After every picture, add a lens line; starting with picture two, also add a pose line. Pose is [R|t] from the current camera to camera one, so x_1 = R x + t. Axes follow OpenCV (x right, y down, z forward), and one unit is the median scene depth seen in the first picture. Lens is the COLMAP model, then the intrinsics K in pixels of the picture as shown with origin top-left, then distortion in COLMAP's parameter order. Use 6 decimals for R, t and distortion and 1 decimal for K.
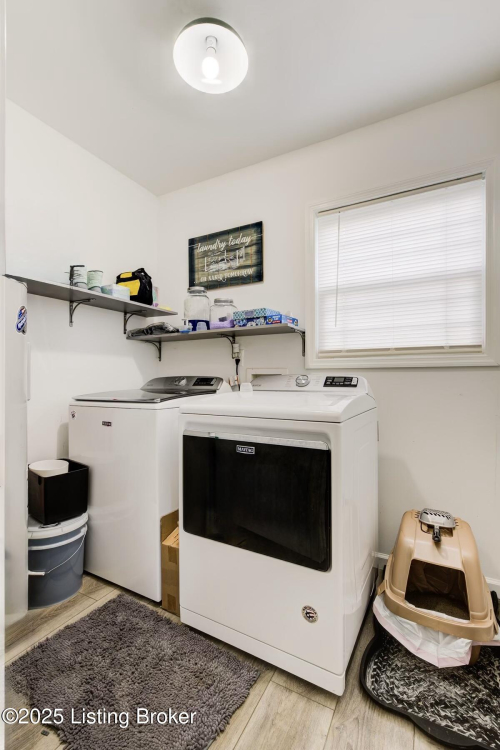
lens RADIAL K [[339.3, 0, 252.9], [0, 339.3, 374.3], [0, 0, 1]] dist [0.000041, 0.000066]
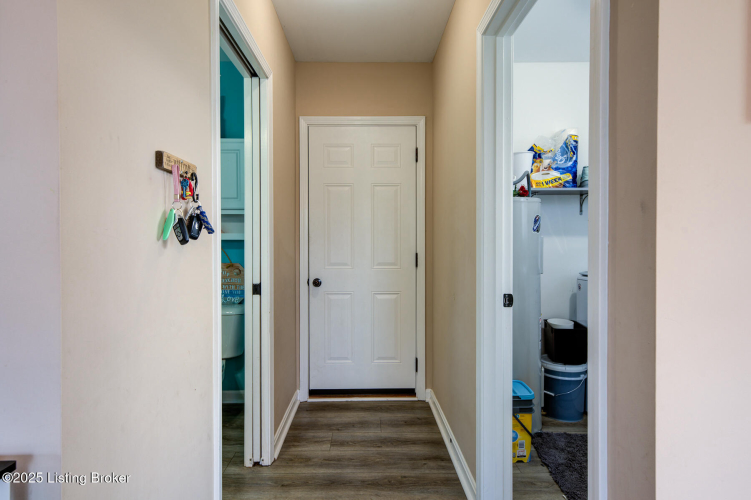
lens RADIAL K [[393.5, 0, 375.1], [0, 393.5, 246.6], [0, 0, 1]] dist [0.001372, 0.001112]
pose [[0.490576, 0.013492, -0.871294, 0.449264], [-0.000001, 0.999880, 0.015483, -0.062983], [0.871398, -0.007595, 0.490517, -0.461381]]
